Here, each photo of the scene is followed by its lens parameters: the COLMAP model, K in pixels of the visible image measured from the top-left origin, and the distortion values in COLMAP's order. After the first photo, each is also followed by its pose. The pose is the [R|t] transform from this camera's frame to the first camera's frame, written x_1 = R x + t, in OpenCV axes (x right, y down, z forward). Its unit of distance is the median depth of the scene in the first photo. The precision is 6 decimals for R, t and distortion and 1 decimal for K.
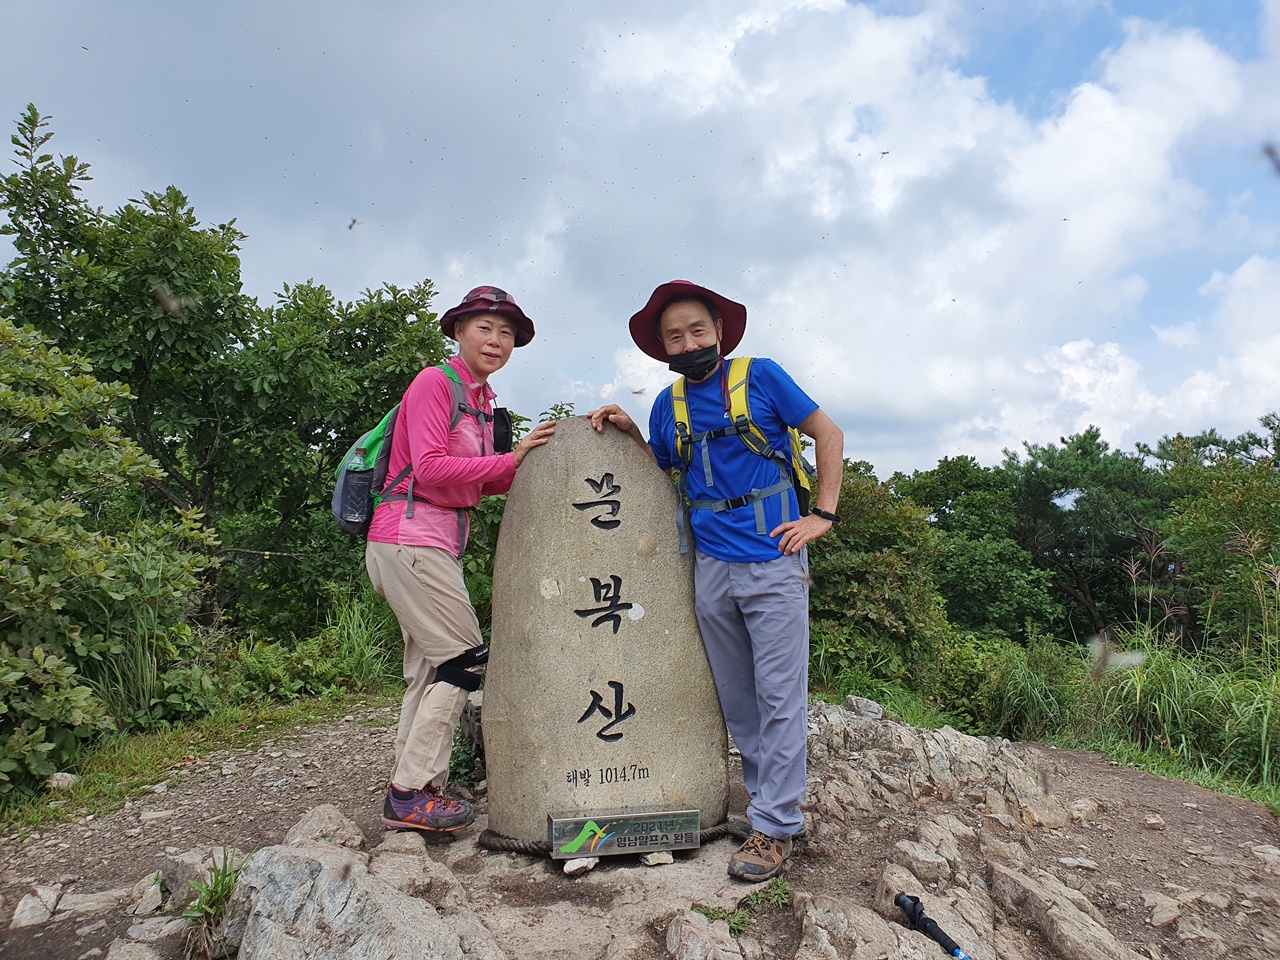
lens RADIAL K [[953.9, 0, 638.8], [0, 953.9, 464.3], [0, 0, 1]] dist [0.225906, -0.518038]
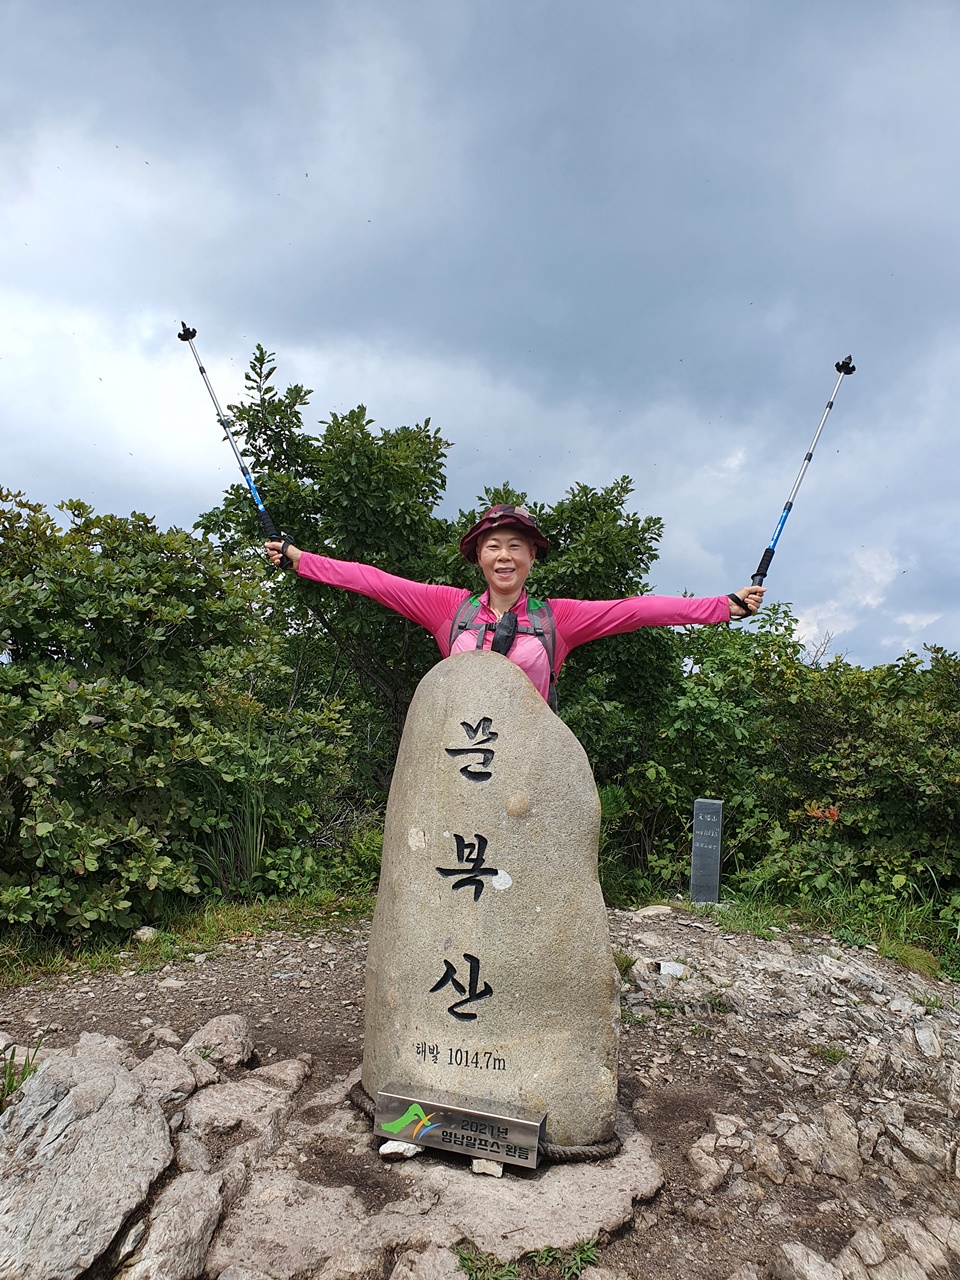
lens RADIAL K [[973.2, 0, 482.7], [0, 973.2, 652.1], [0, 0, 1]] dist [0.033121, -0.007470]
pose [[0.878618, 0.051428, -0.474749, 0.392720], [-0.050397, 0.998618, 0.014905, -0.064699], [0.474859, 0.010830, 0.879995, 0.215194]]
